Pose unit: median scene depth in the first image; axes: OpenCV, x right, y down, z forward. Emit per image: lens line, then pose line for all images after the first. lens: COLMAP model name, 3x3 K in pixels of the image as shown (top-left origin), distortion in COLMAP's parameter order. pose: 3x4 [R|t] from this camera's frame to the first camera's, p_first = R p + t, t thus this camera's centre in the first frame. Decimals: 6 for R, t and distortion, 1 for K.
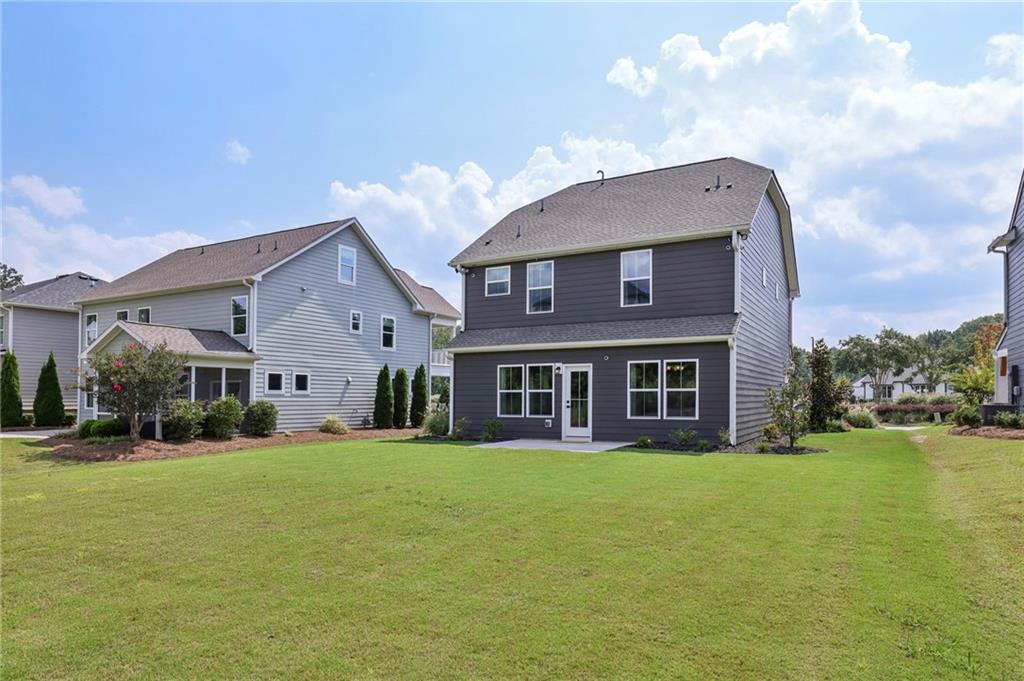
lens RADIAL K [[640.3, 0, 512.4], [0, 640.3, 342.9], [0, 0, 1]] dist [0.005634, -0.001245]
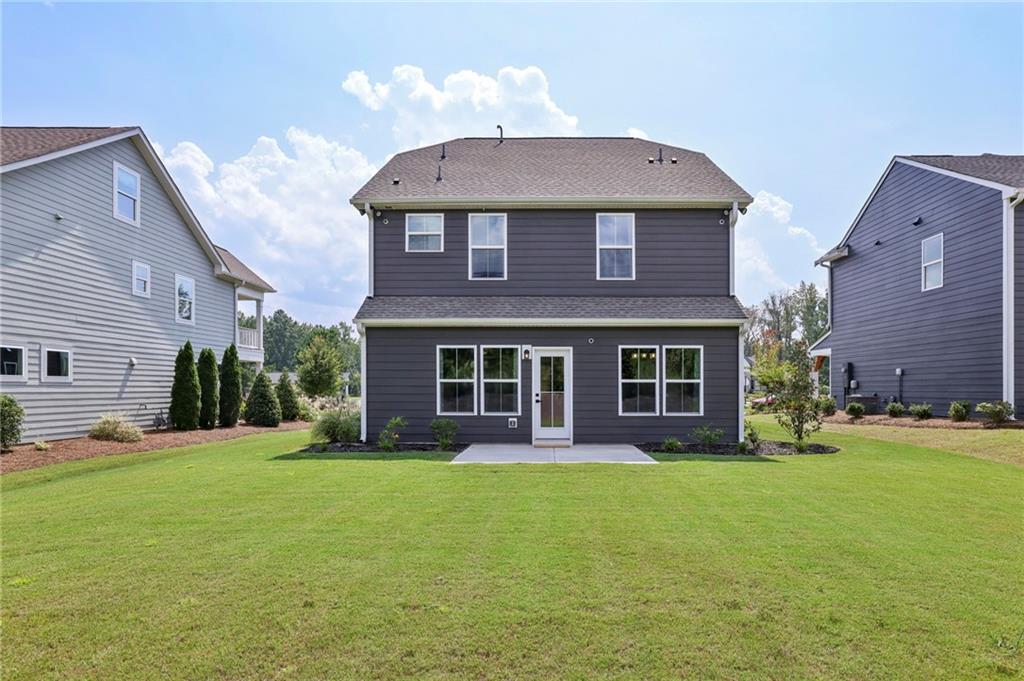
lens RADIAL K [[556.8, 0, 519.9], [0, 556.8, 372.8], [0, 0, 1]] dist [0.003090, -0.002830]
pose [[0.883932, 0.015761, 0.467350, -0.220002], [-0.043648, 0.997849, 0.048903, 0.028721], [-0.465574, -0.063626, 0.882719, 0.360153]]
